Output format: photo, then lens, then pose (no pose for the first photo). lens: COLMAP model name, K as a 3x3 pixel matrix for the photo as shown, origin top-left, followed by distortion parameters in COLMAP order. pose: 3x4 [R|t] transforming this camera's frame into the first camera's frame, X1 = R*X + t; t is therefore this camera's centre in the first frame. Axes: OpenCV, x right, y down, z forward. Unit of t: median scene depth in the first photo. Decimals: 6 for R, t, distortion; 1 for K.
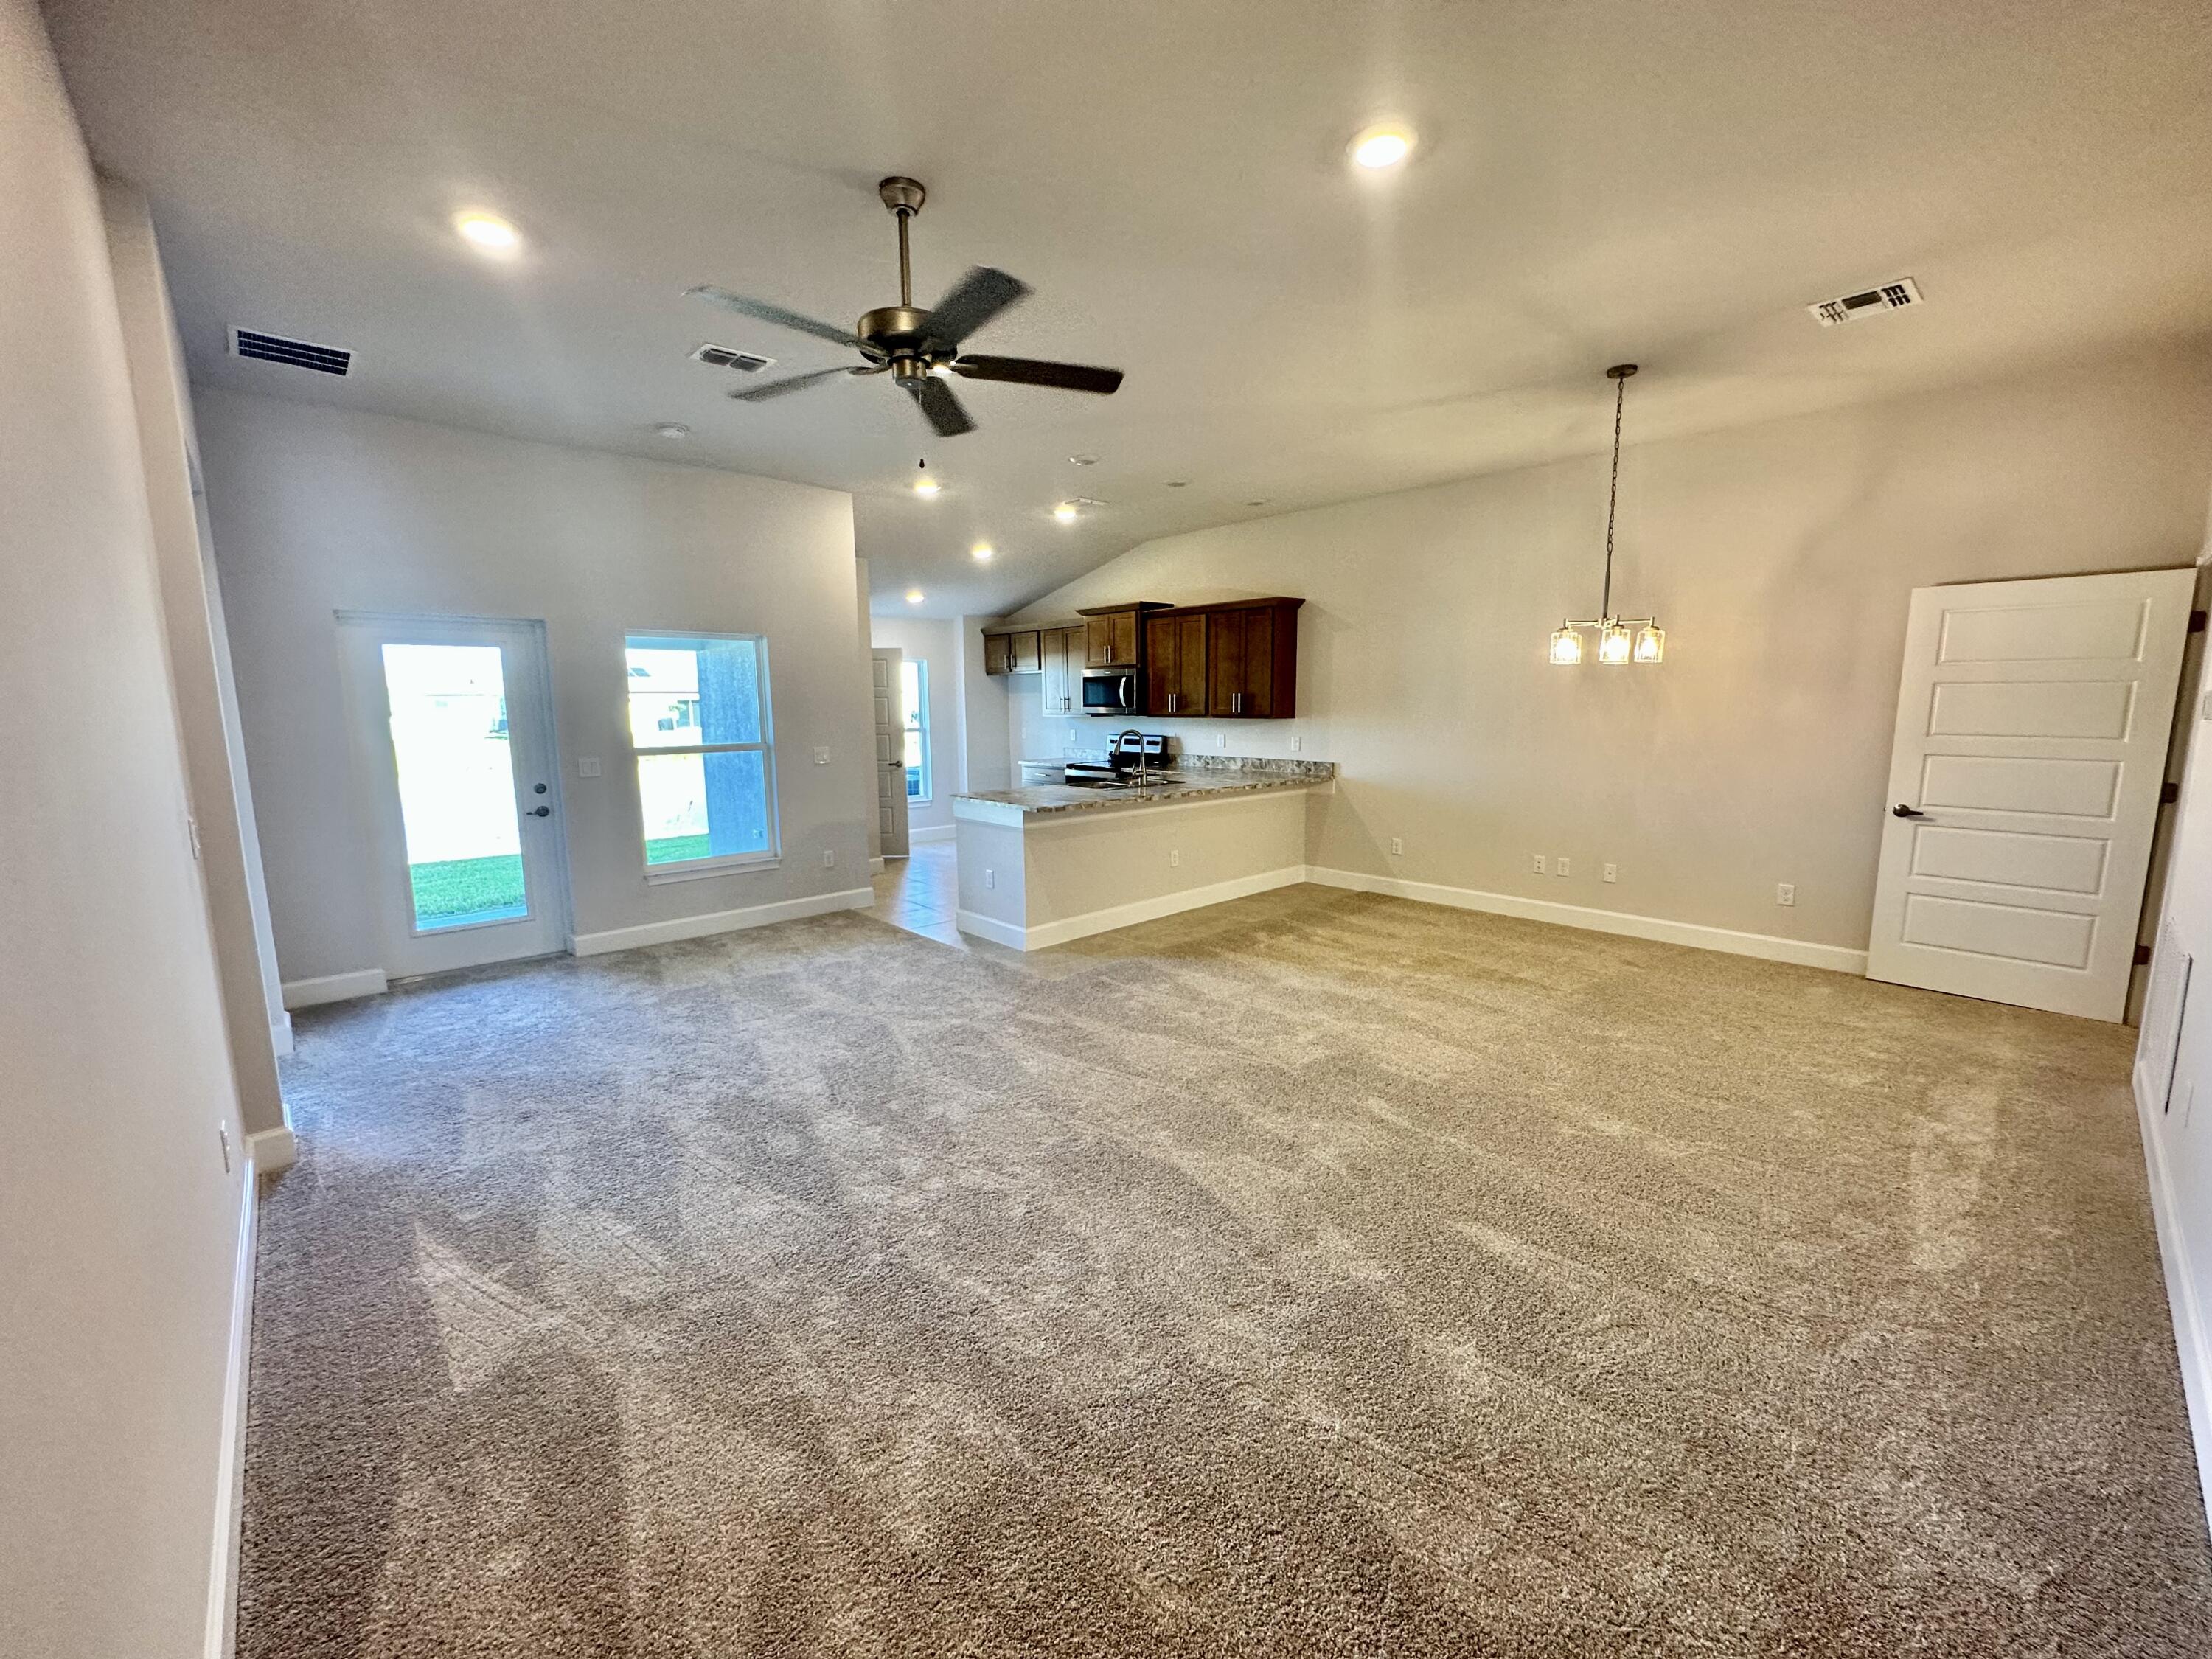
lens RADIAL K [[884.3, 0, 1098.4], [0, 884.3, 828.7], [0, 0, 1]] dist [-0.001782, -0.000311]
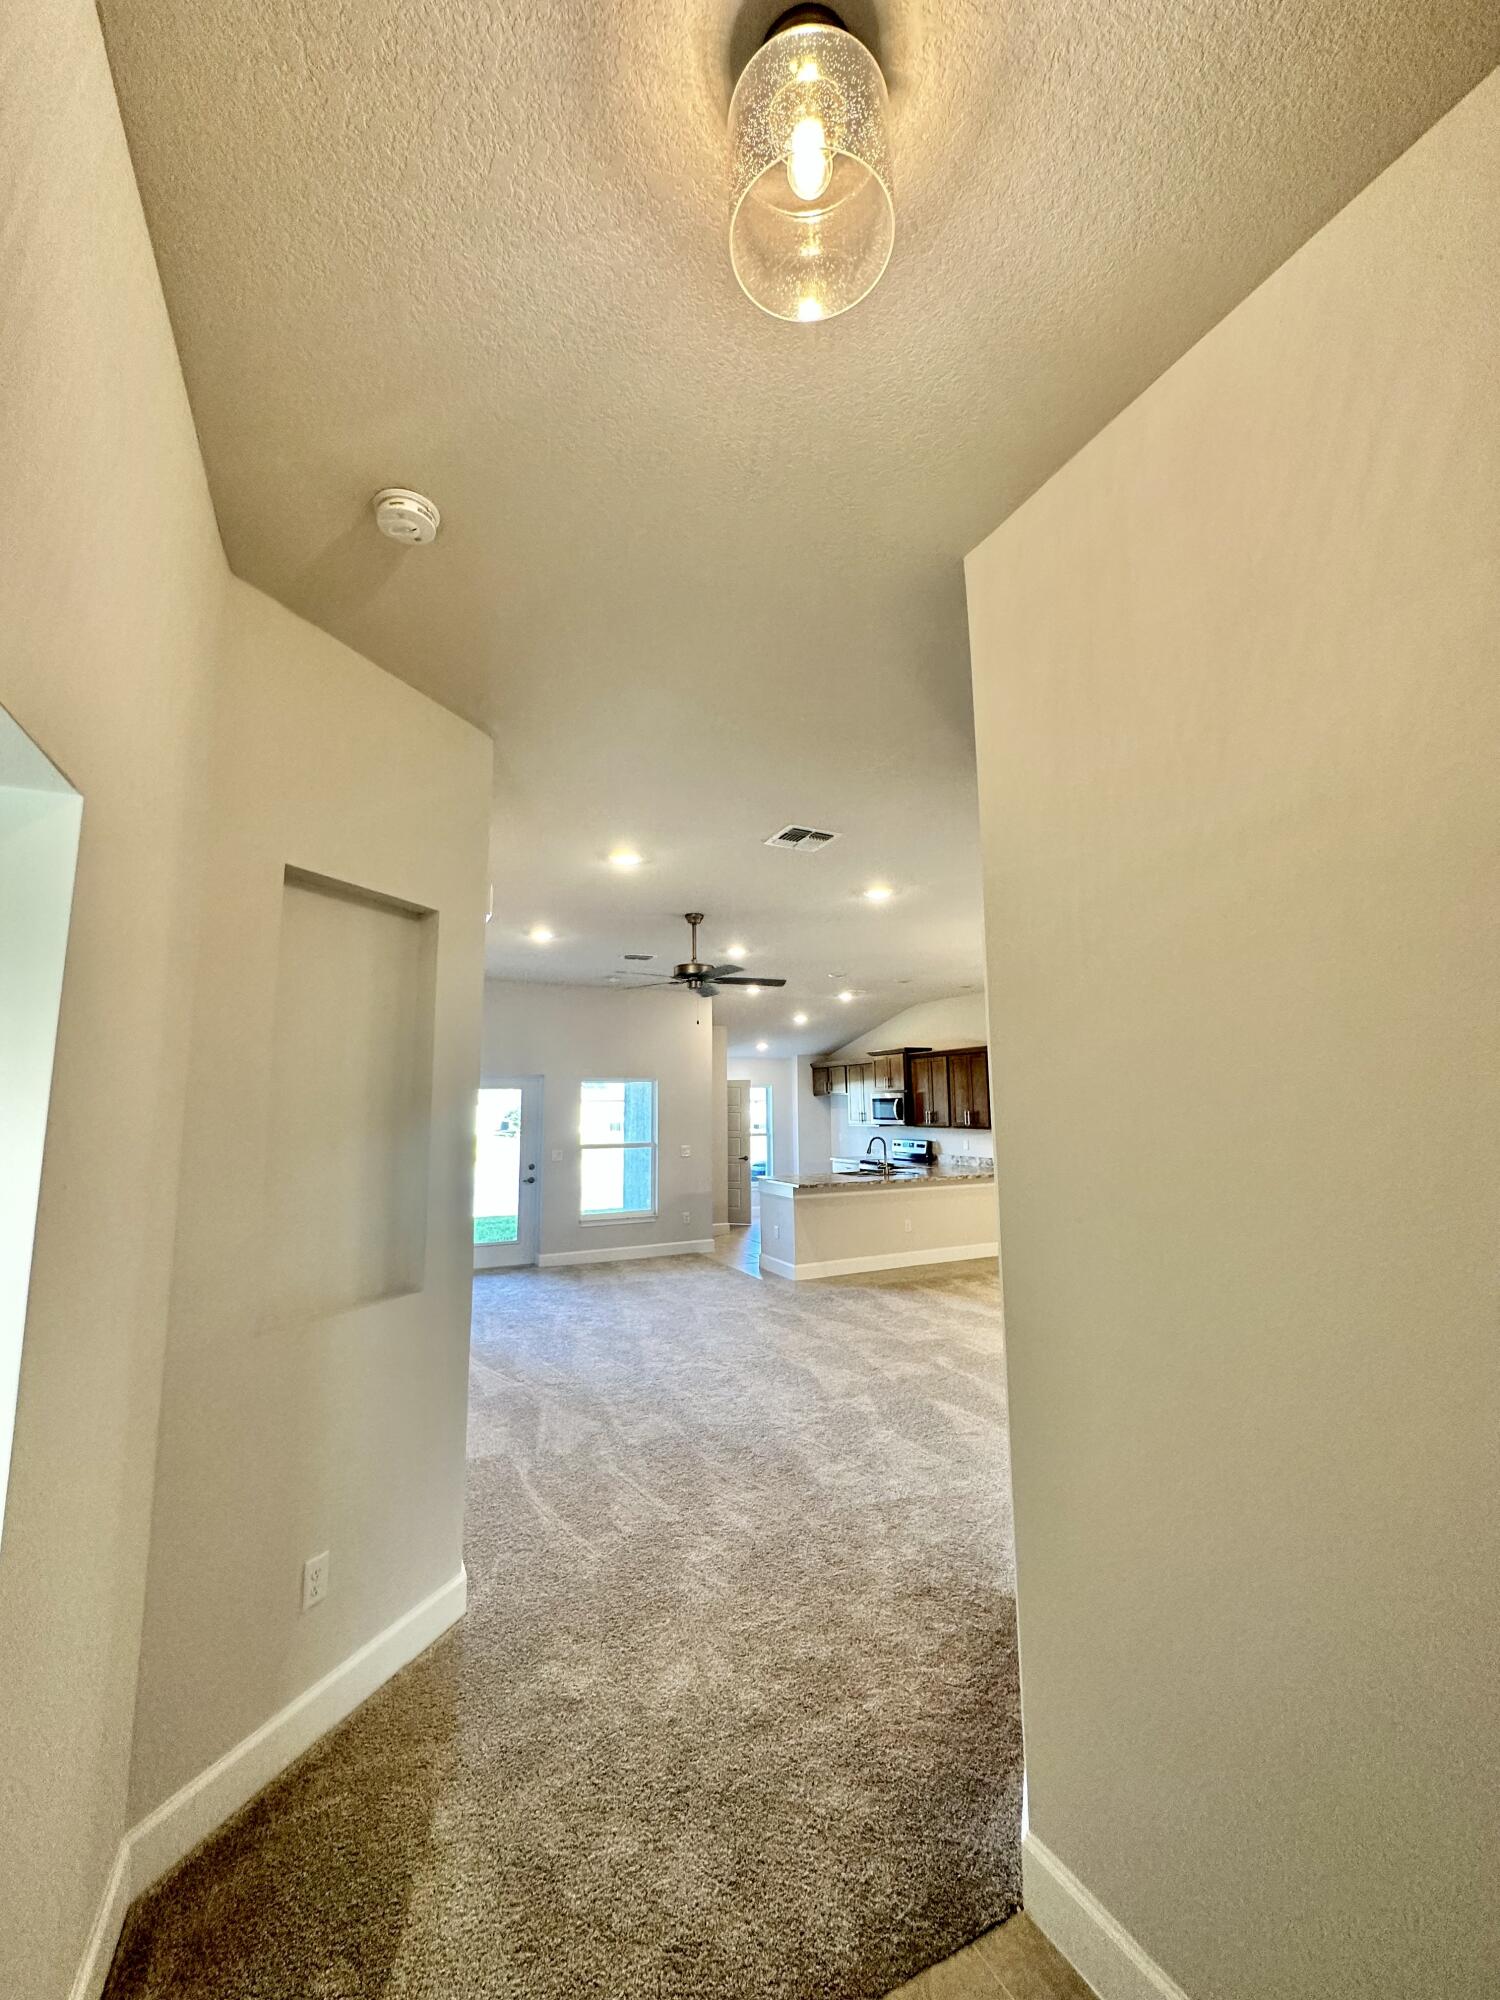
lens RADIAL K [[799.5, 0, 750.0], [0, 799.5, 1000.0], [0, 0, 1]] dist [-0.001782, -0.000311]
pose [[0.958361, -0.038676, -0.282928, 0.188290], [-0.039449, 0.963354, -0.265316, 0.028755], [0.282822, 0.265430, 0.921715, -0.324694]]
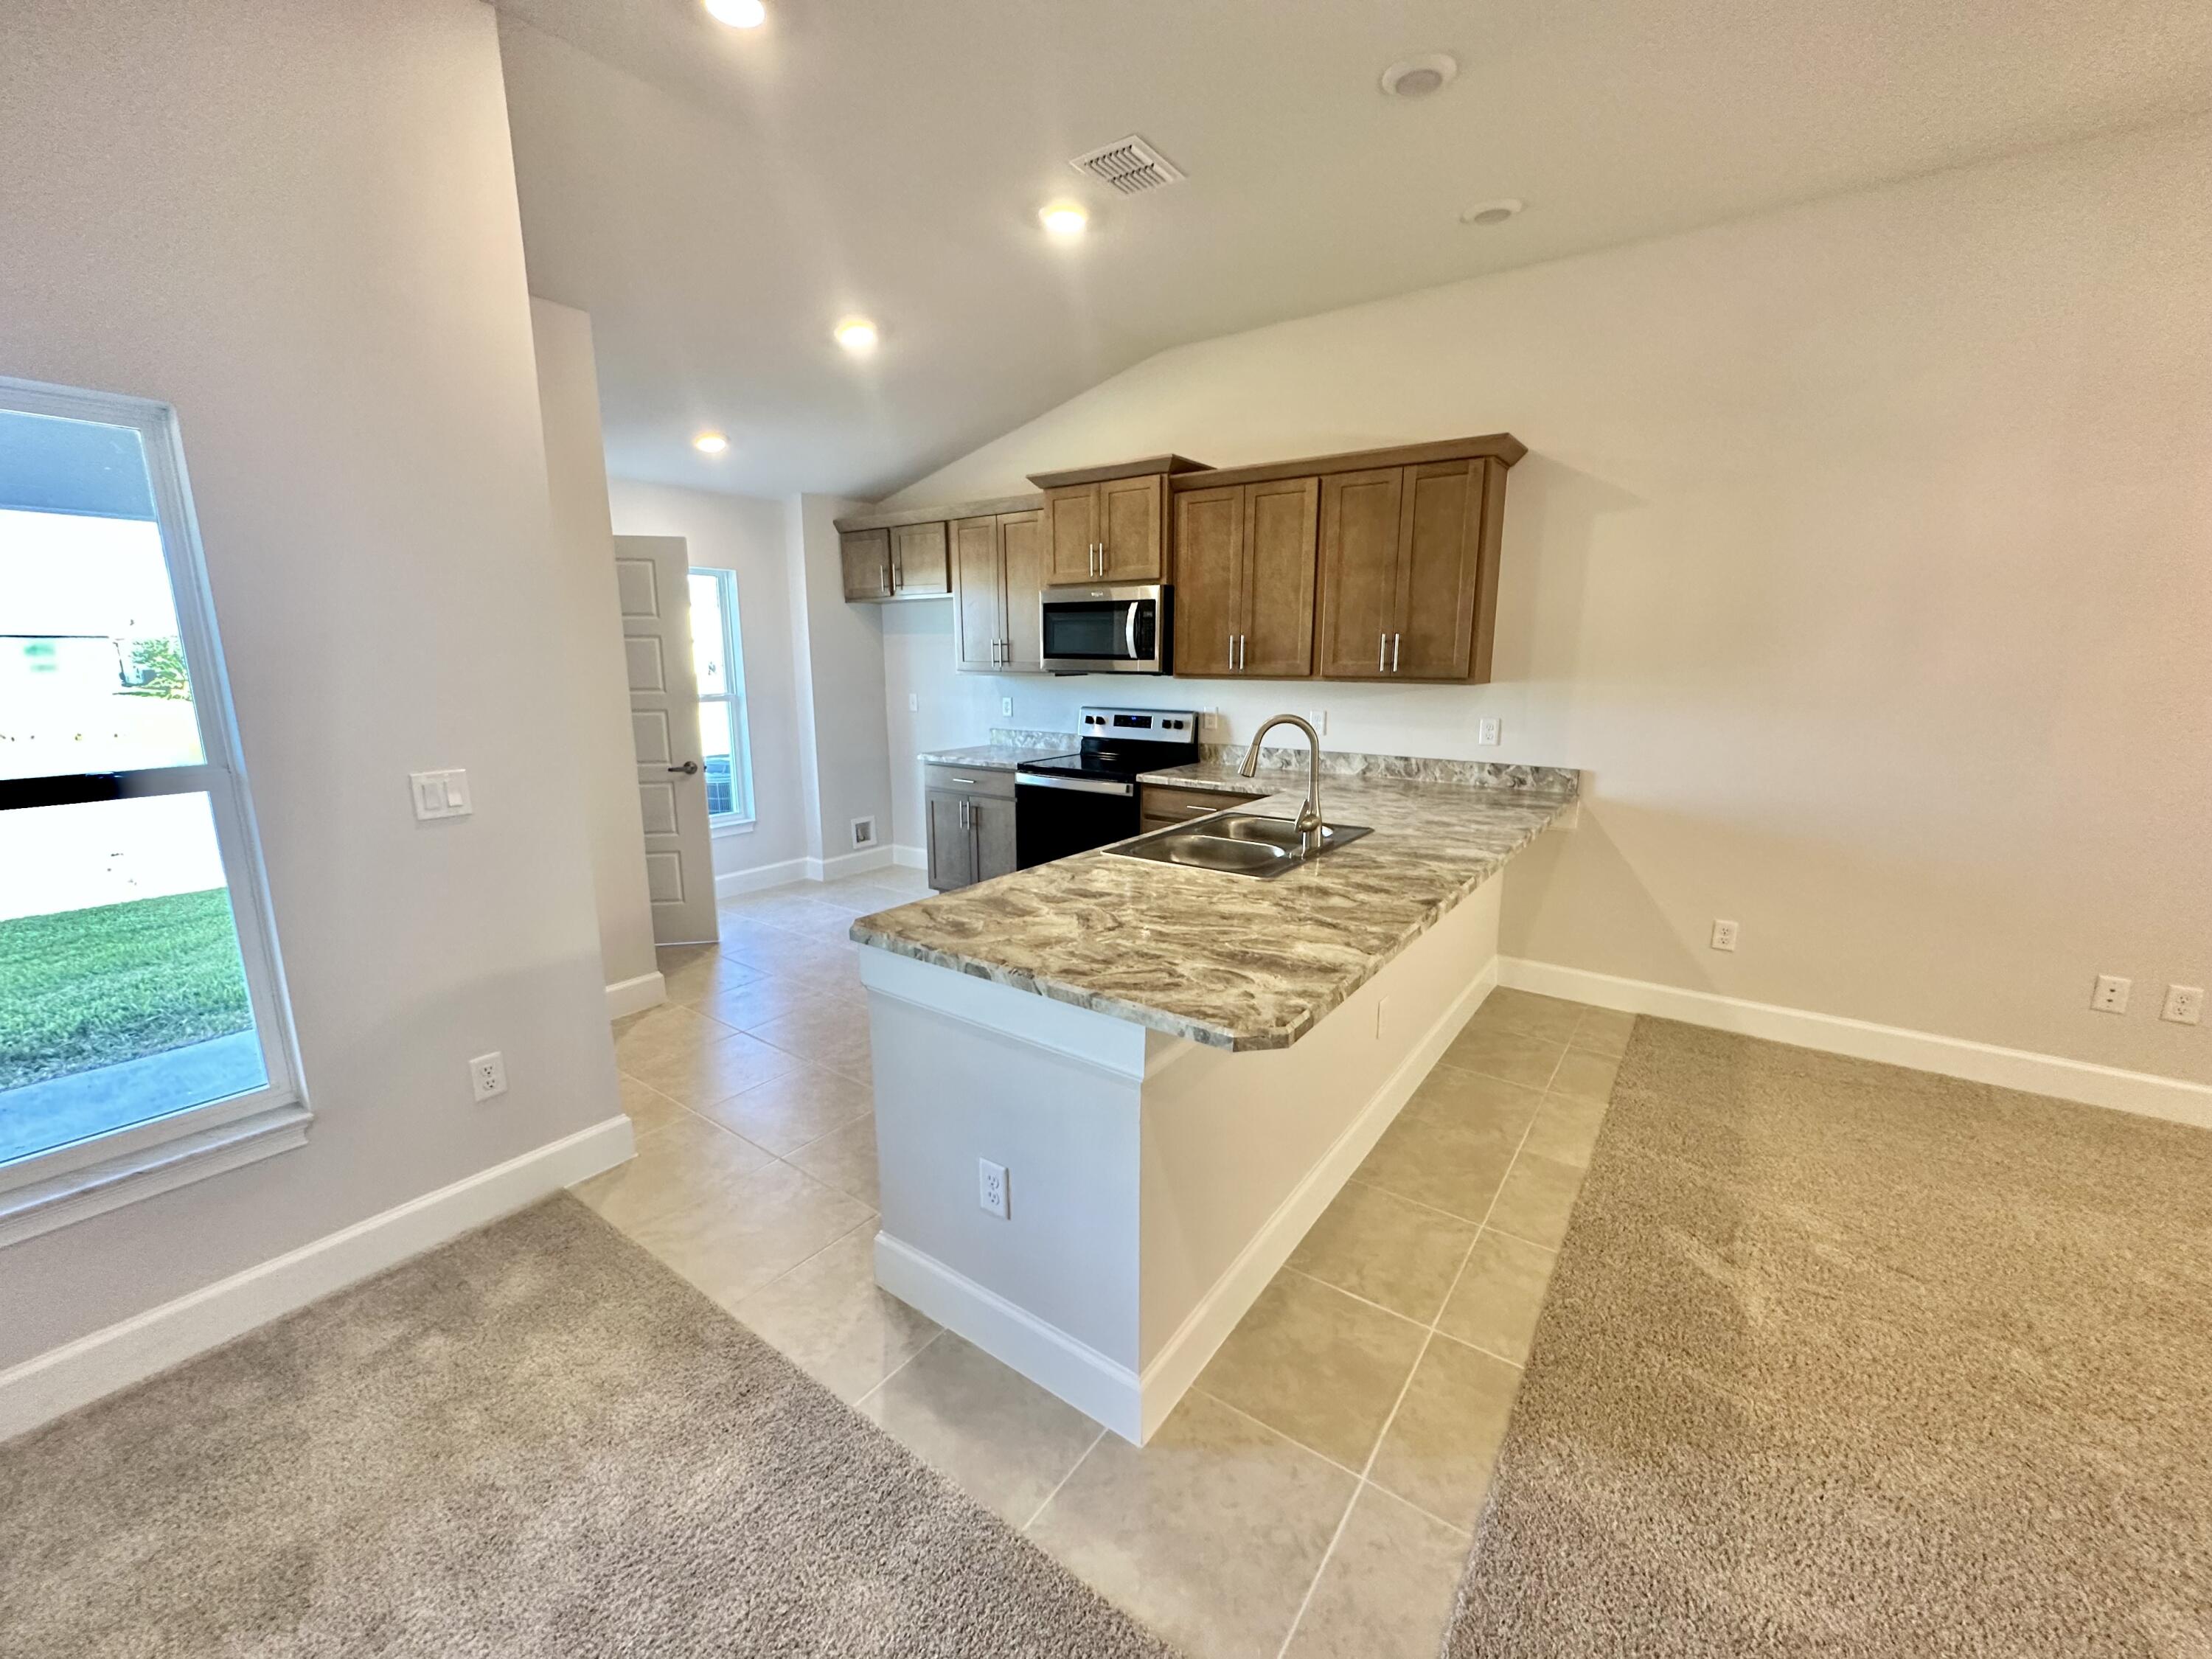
lens RADIAL K [[884.3, 0, 1098.4], [0, 884.3, 828.7], [0, 0, 1]] dist [-0.001782, -0.000311]
pose [[0.979290, -0.031530, 0.199991, -0.111596], [0.021104, 0.998315, 0.054054, -0.070264], [-0.201359, -0.048714, 0.978306, 0.517194]]
